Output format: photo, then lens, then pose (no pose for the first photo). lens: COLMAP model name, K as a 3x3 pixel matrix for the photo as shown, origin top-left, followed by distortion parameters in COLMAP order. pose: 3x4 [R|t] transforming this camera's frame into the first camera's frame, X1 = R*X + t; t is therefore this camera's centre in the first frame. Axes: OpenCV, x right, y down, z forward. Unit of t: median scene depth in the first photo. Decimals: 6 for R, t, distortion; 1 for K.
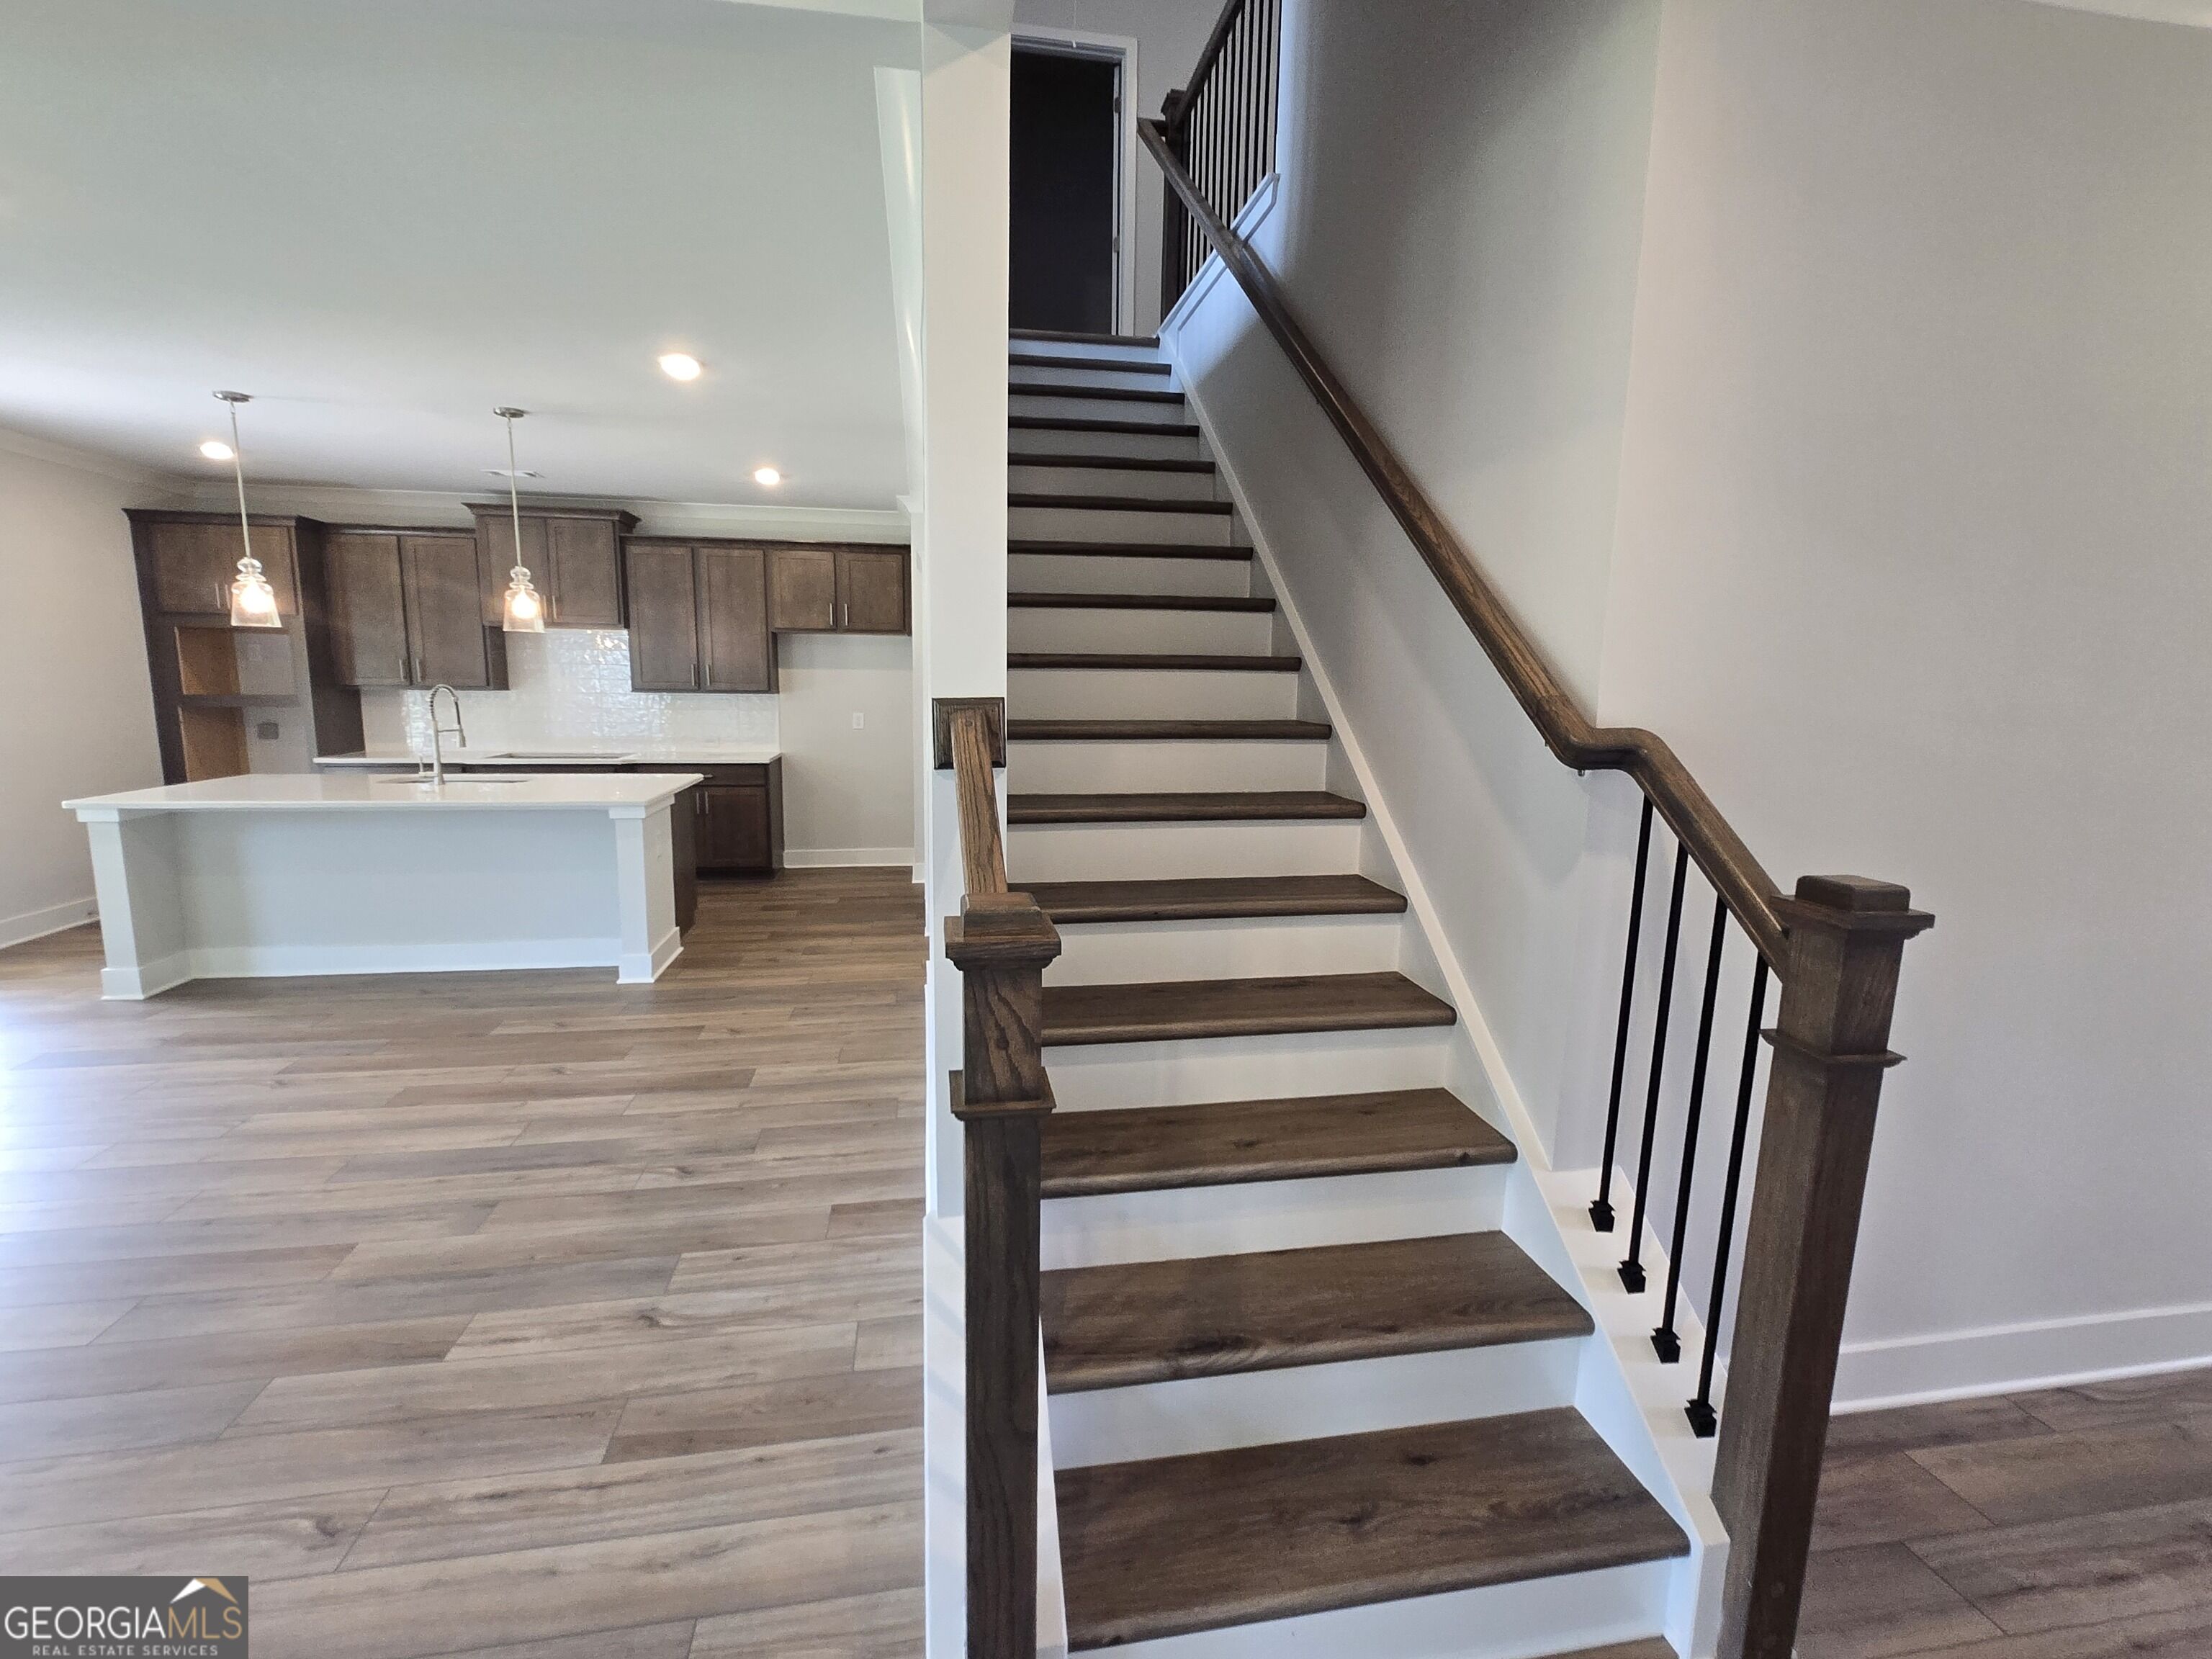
lens RADIAL K [[983.6, 0, 1089.9], [0, 983.6, 822.1], [0, 0, 1]] dist [0.003471, -0.000028]
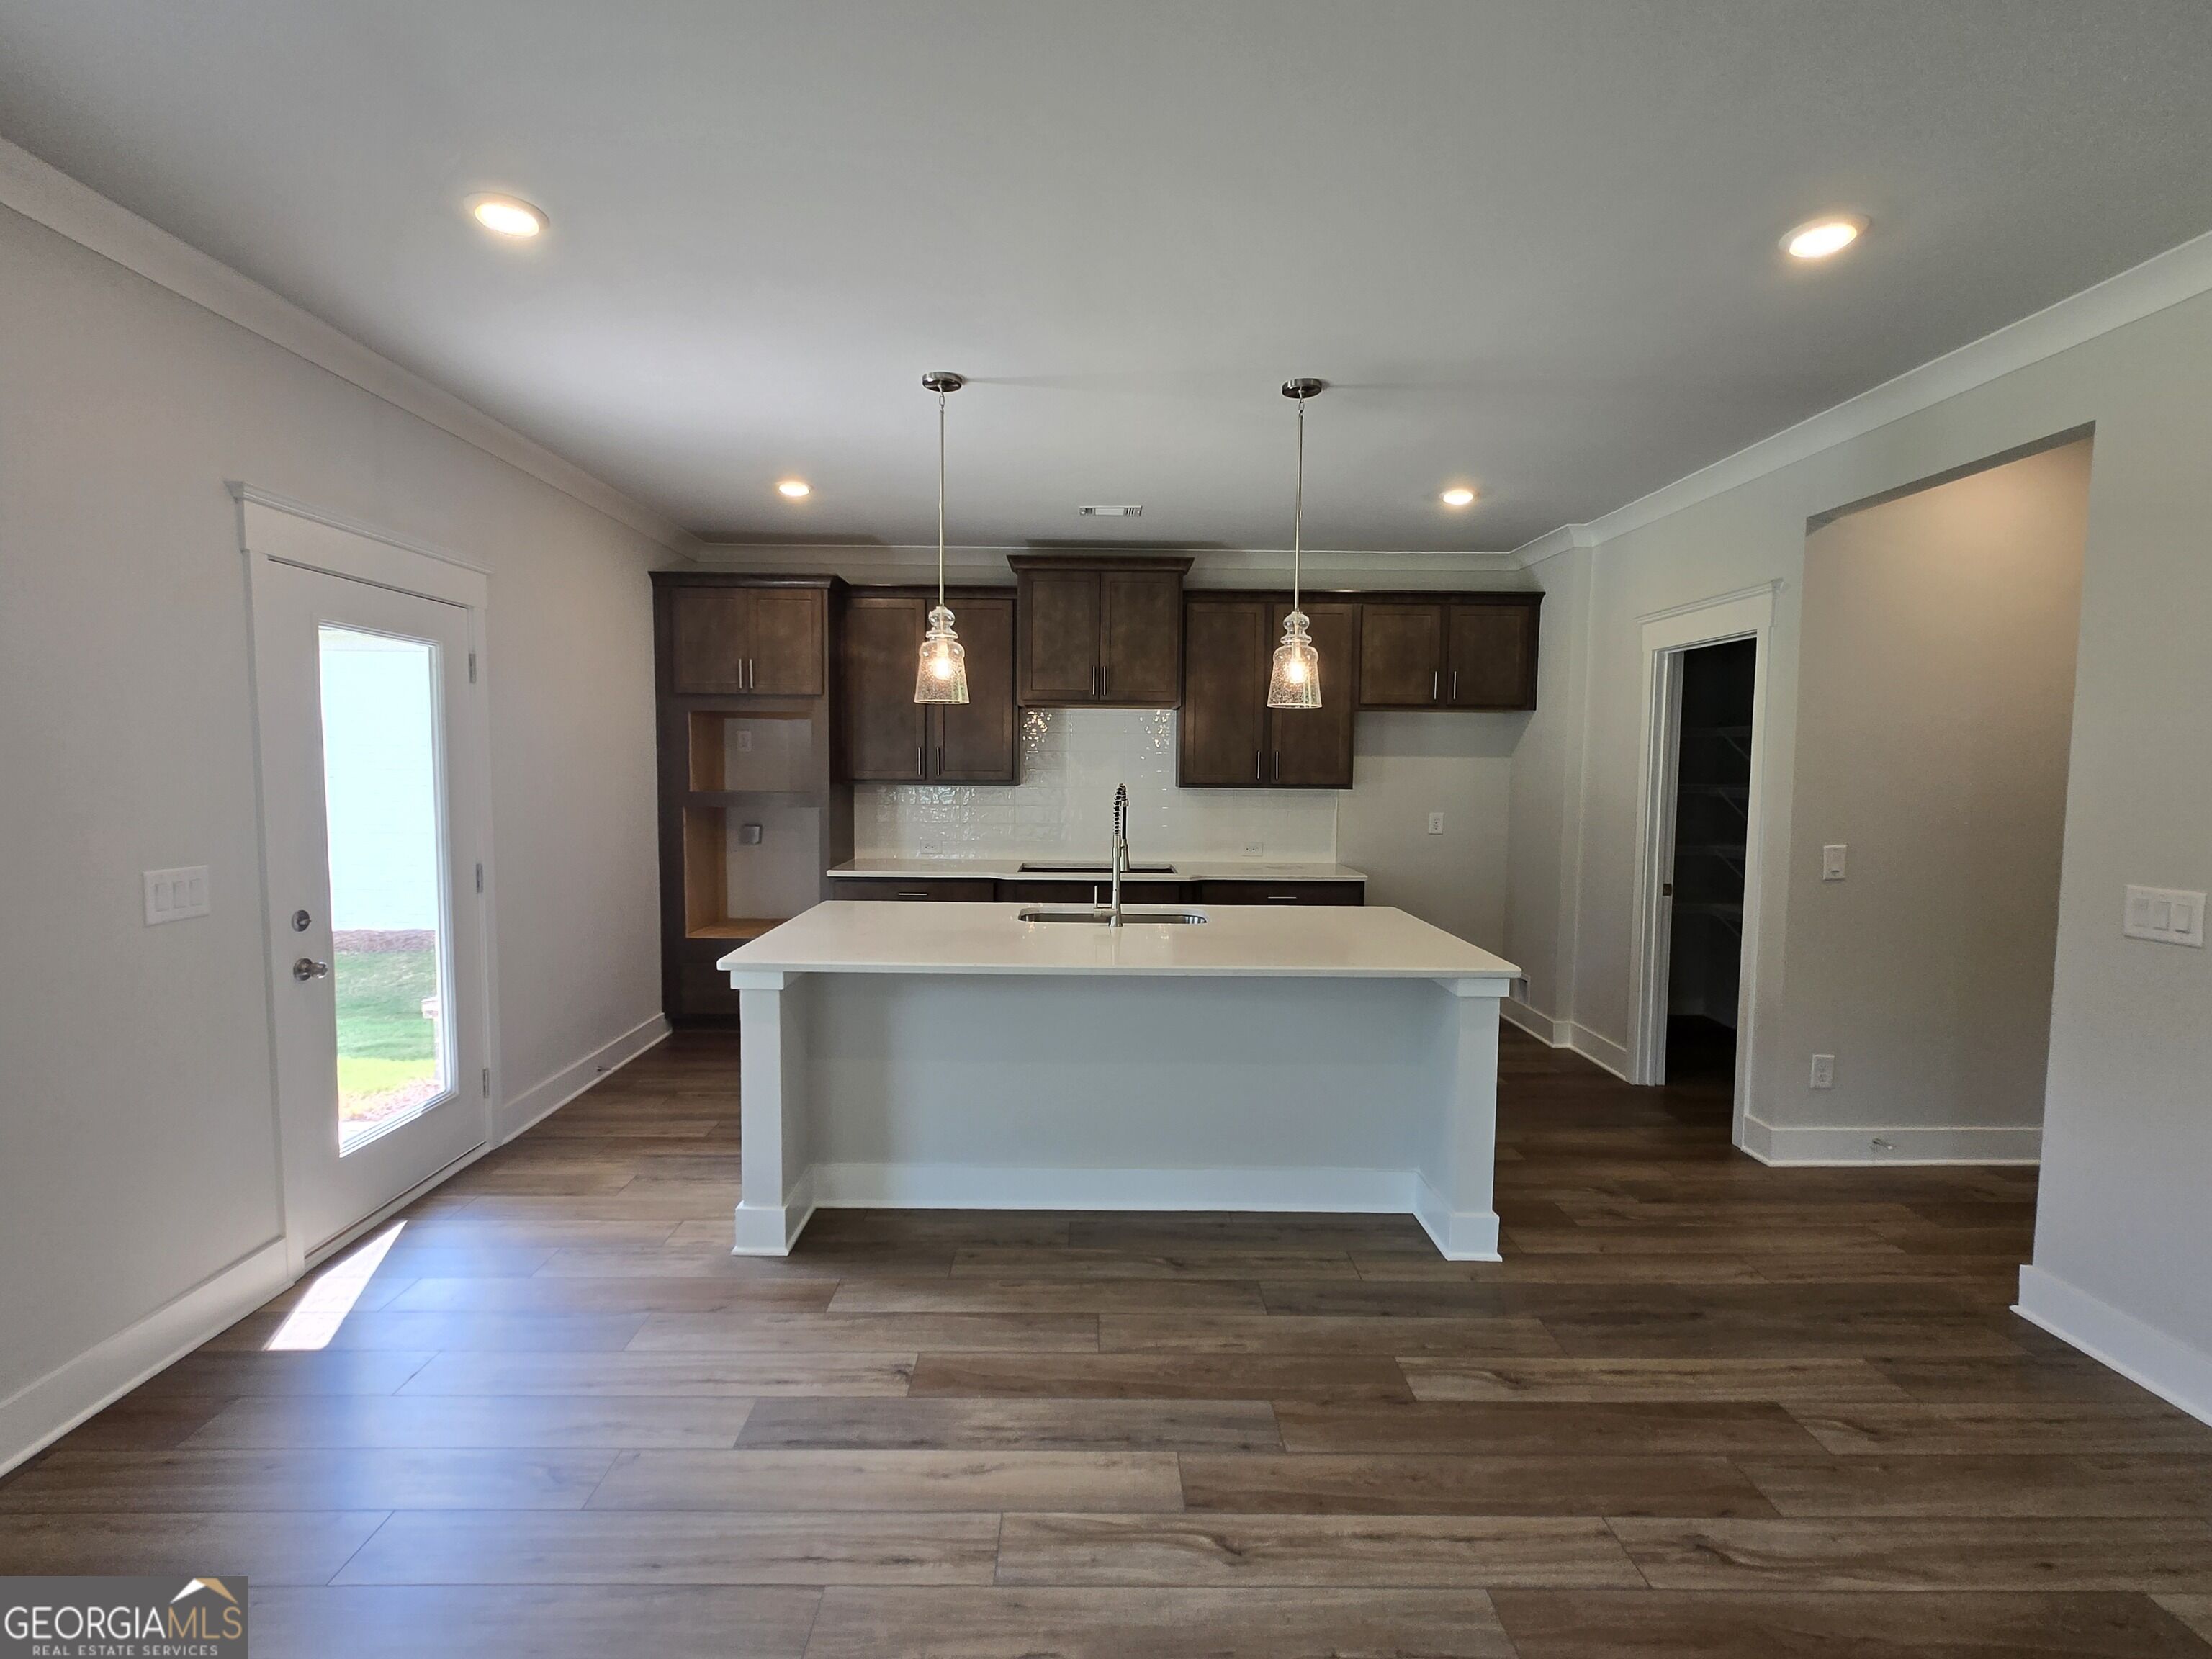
lens RADIAL K [[983.6, 0, 1089.9], [0, 983.6, 822.1], [0, 0, 1]] dist [0.003471, -0.000028]
pose [[0.987228, 0.005430, -0.159222, -0.610408], [-0.018718, 0.996450, -0.082074, -0.057716], [0.158212, 0.084006, 0.983825, 0.328743]]
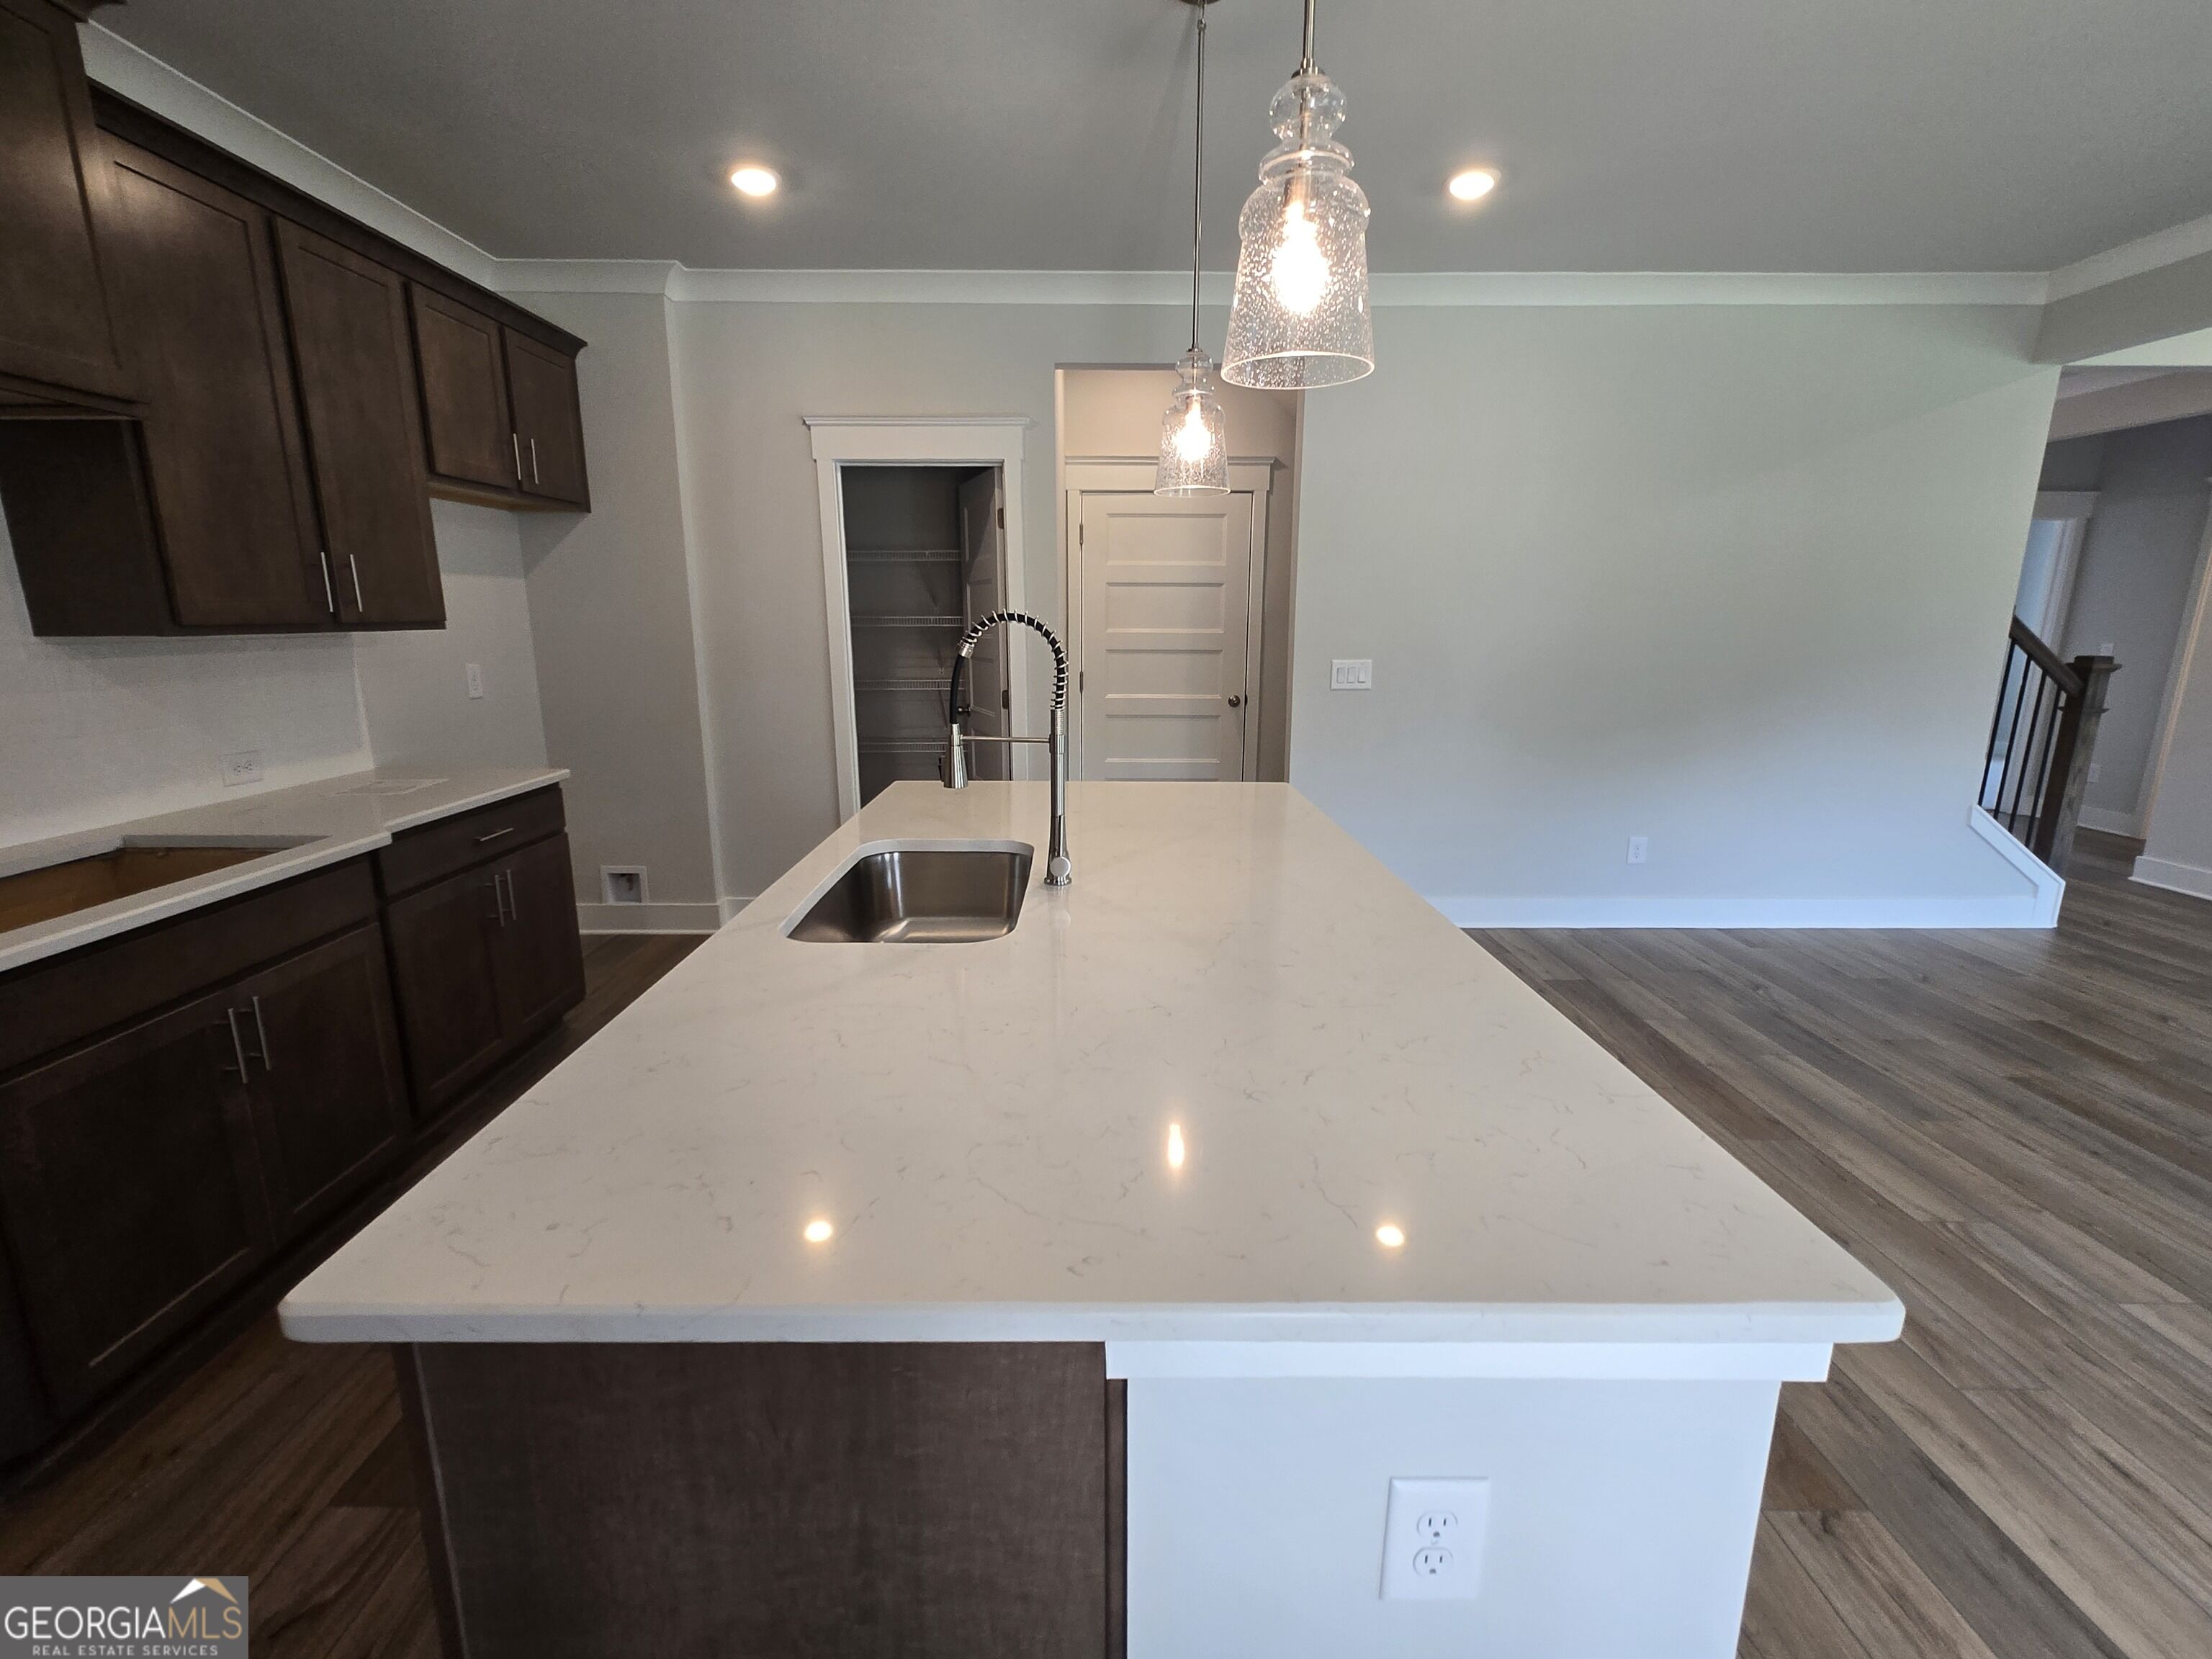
lens RADIAL K [[987.0, 0, 1100.3], [0, 987.0, 840.0], [0, 0, 1]] dist [0.001036, 0.000337]
pose [[0.161552, -0.228713, 0.959995, -1.081011], [0.145166, 0.967699, 0.206119, -0.134717], [-0.976129, 0.106060, 0.189535, 0.979515]]
